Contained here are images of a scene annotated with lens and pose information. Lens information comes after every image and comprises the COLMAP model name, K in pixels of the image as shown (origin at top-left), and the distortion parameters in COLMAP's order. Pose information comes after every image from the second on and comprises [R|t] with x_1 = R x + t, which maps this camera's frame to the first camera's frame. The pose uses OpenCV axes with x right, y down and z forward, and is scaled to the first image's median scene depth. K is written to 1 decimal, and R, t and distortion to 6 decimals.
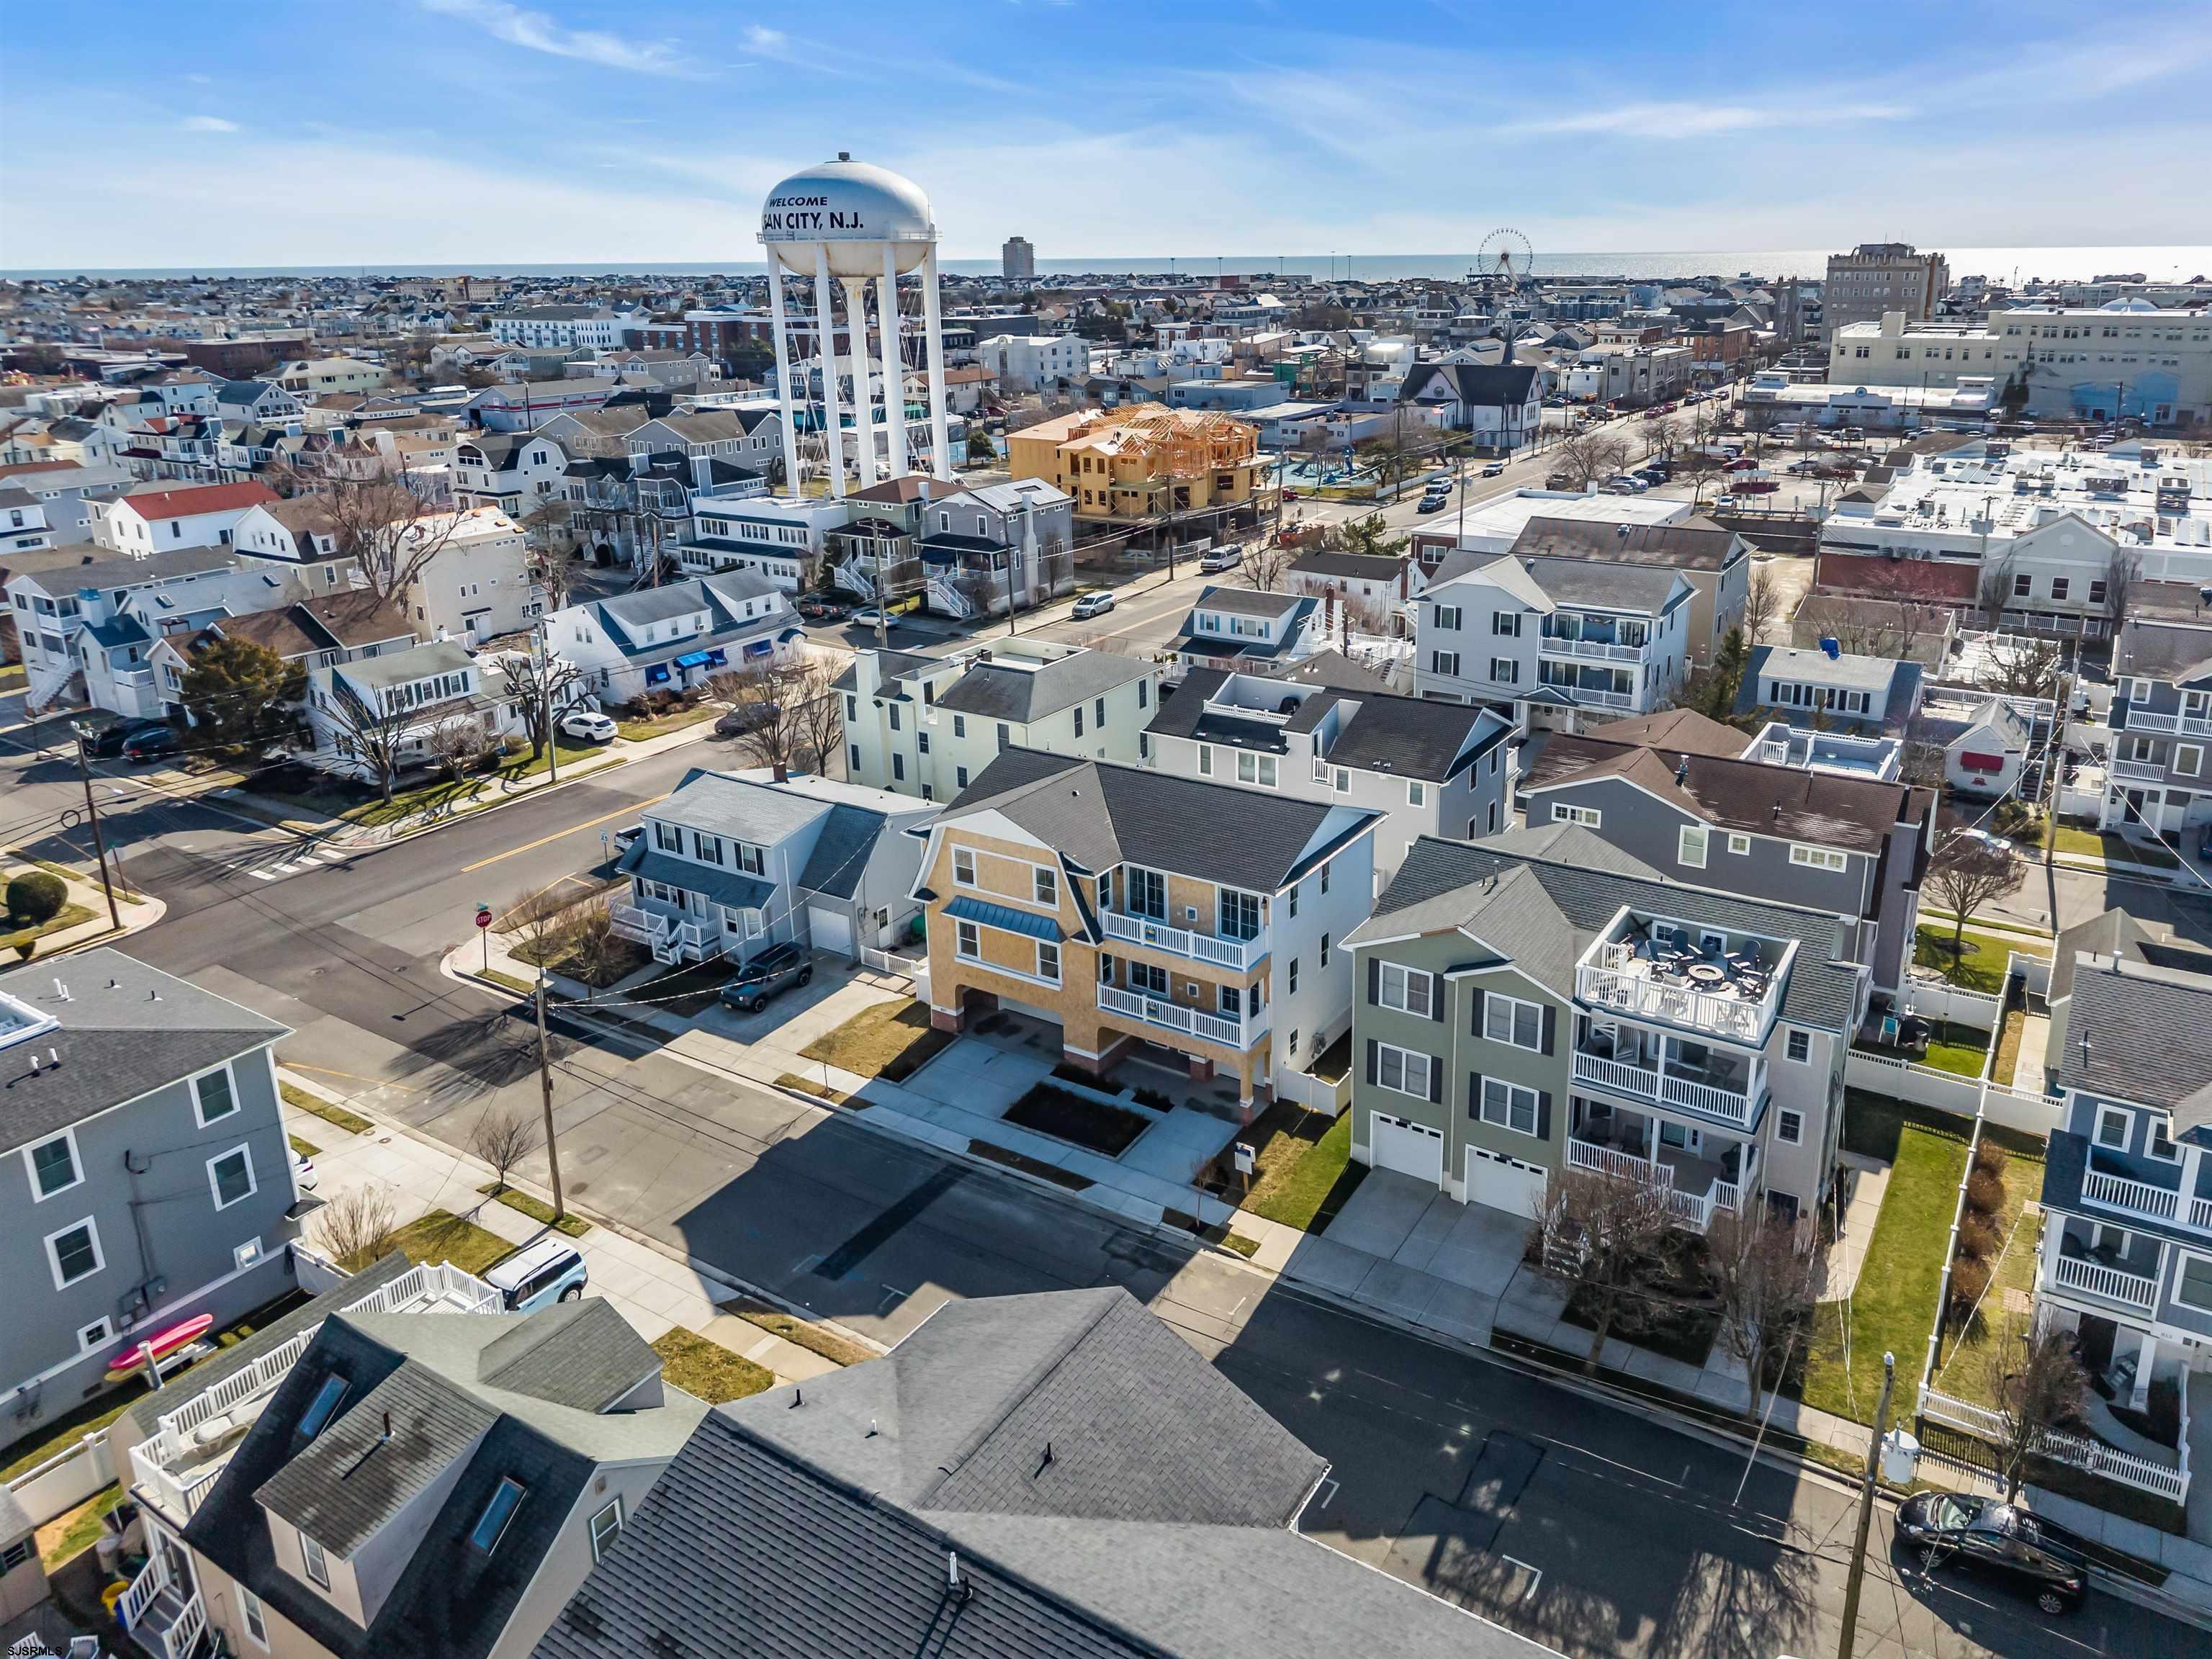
lens RADIAL K [[1524.3, 0, 1178.1], [0, 1524.3, 729.4], [0, 0, 1]] dist [0.008233, -0.000119]
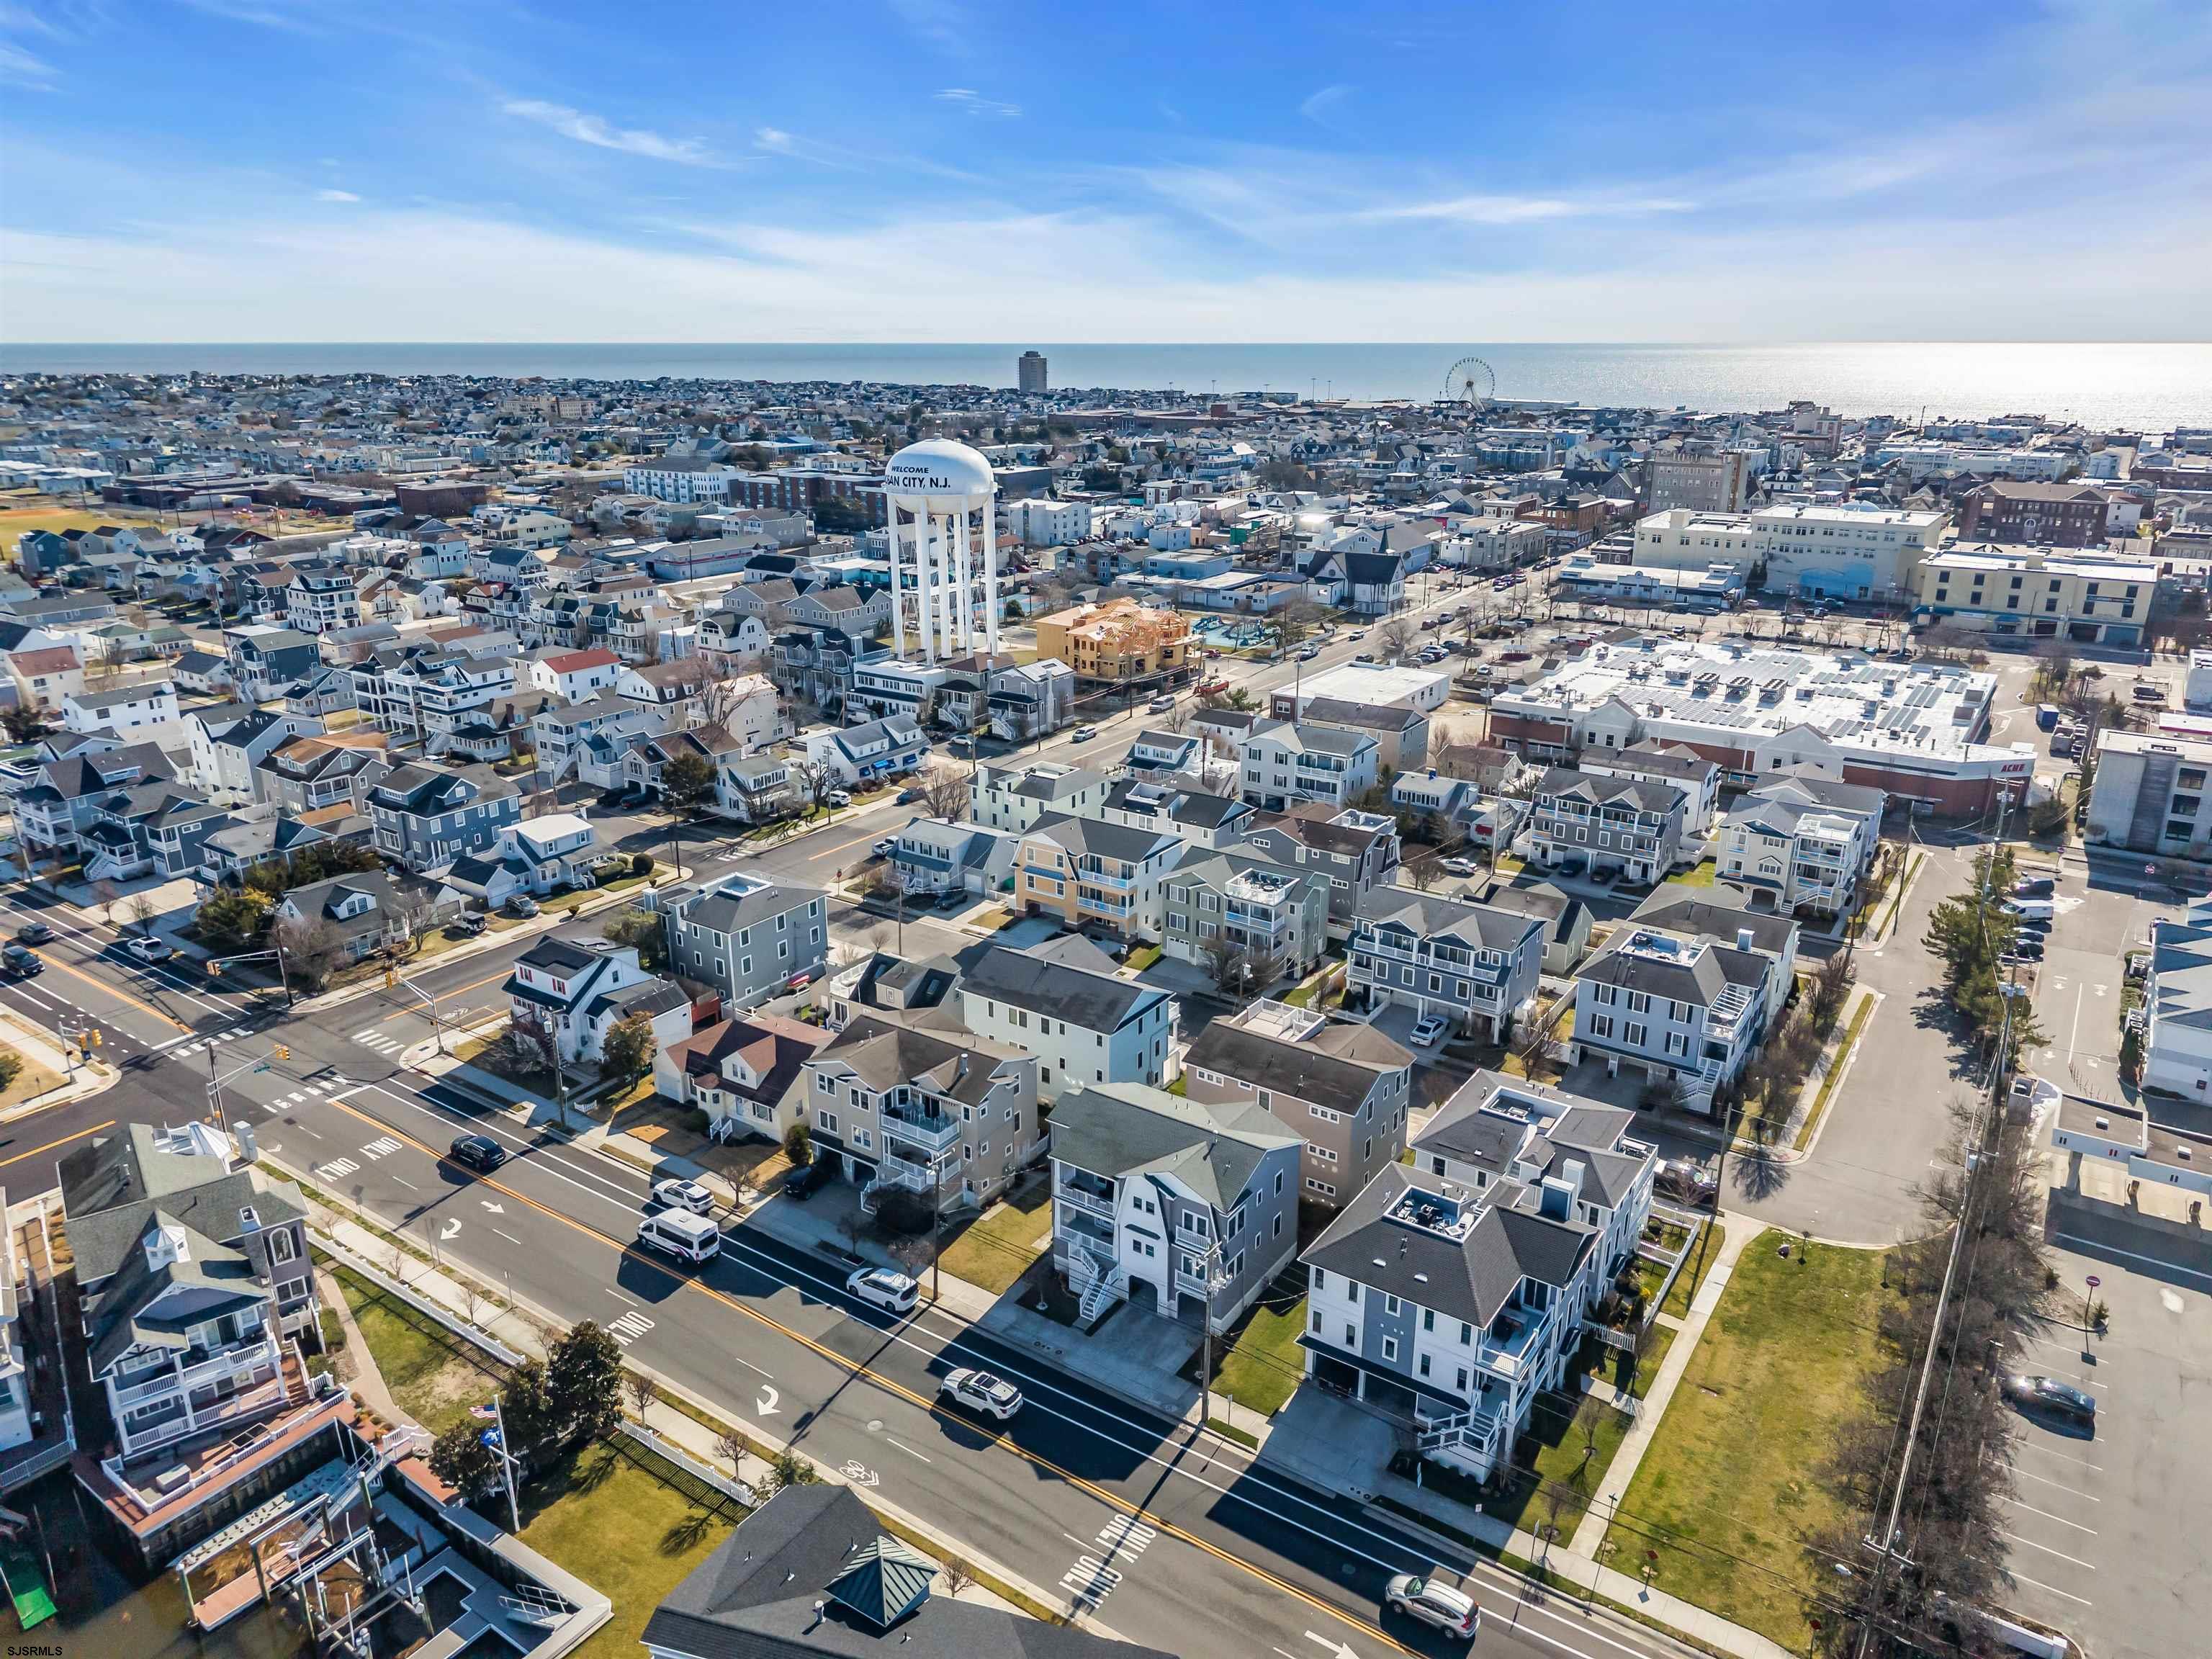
lens RADIAL K [[1503.9, 0, 1106.0], [0, 1503.9, 829.5], [0, 0, 1]] dist [0.061187, -0.109165]
pose [[0.998620, 0.025099, -0.046135, 0.065514], [-0.024213, 0.999513, 0.019662, -0.006485], [0.046607, -0.018518, 0.998742, -0.931373]]
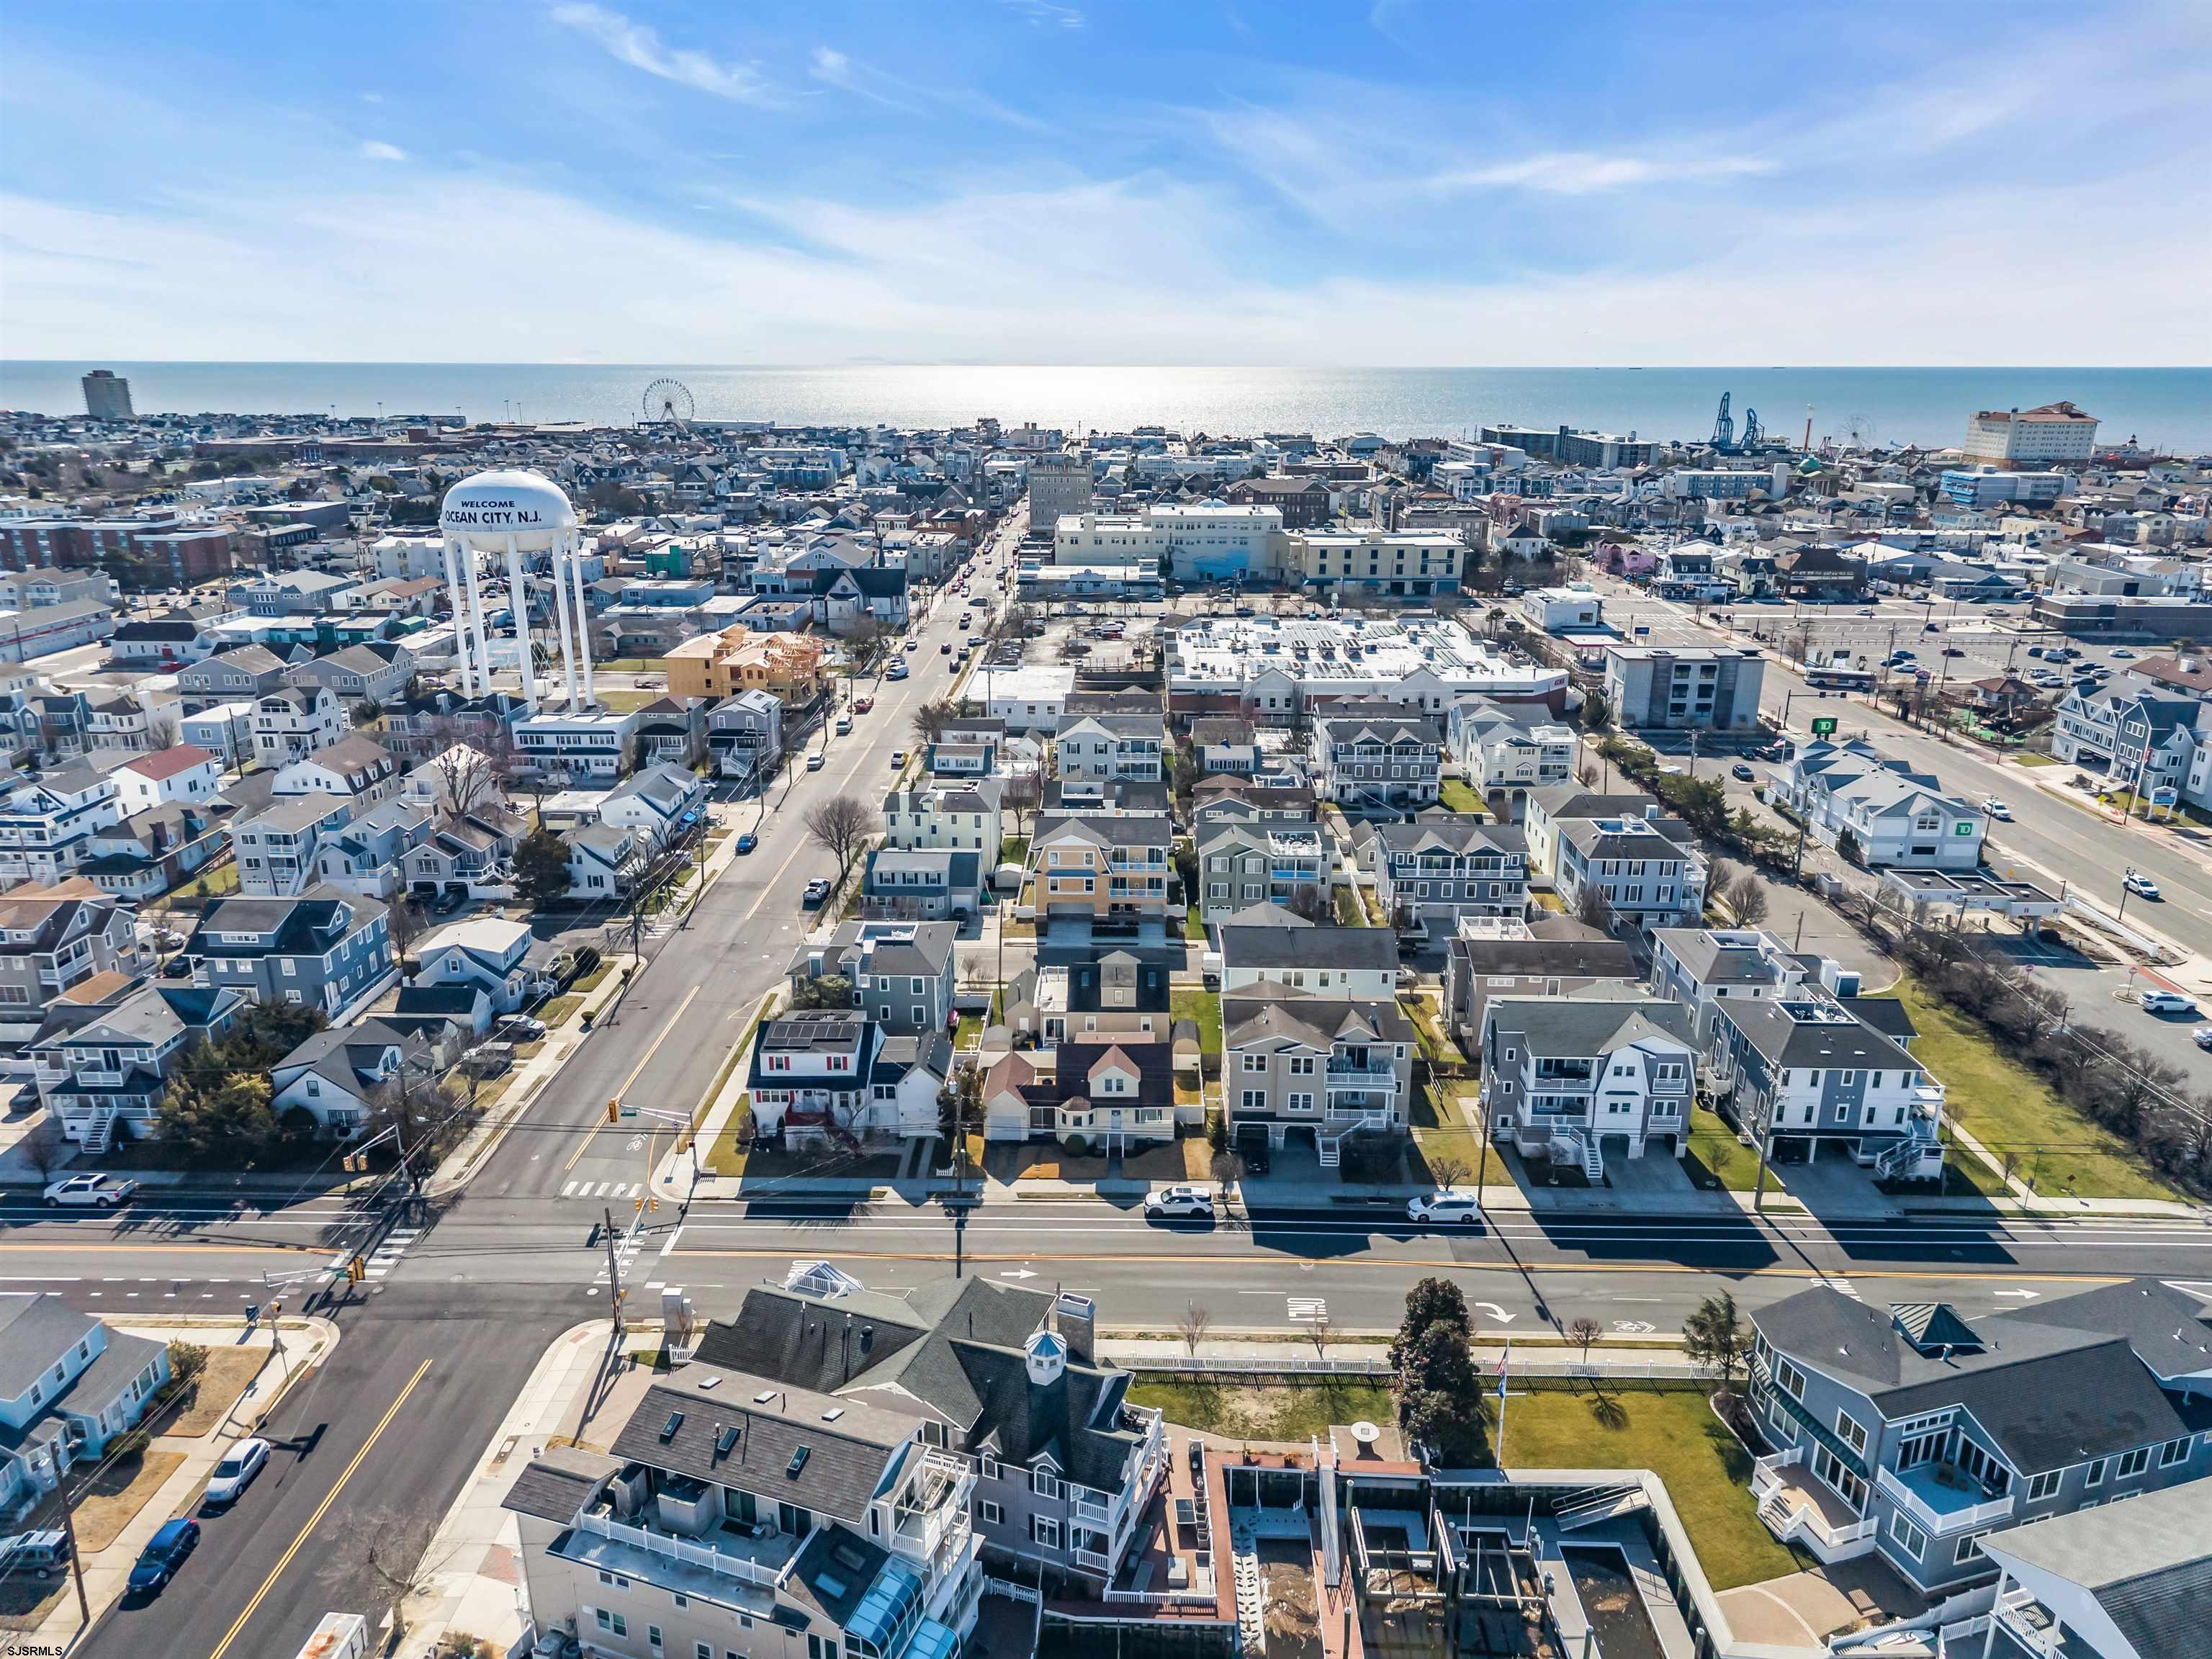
lens RADIAL K [[1500.7, 0, 1106.0], [0, 1500.7, 829.5], [0, 0, 1]] dist [0.067461, -0.074645]
pose [[0.858401, -0.140445, 0.493379, -0.780153], [0.139118, 0.989483, 0.039623, -0.033337], [-0.493755, 0.034625, 0.868911, -0.809389]]
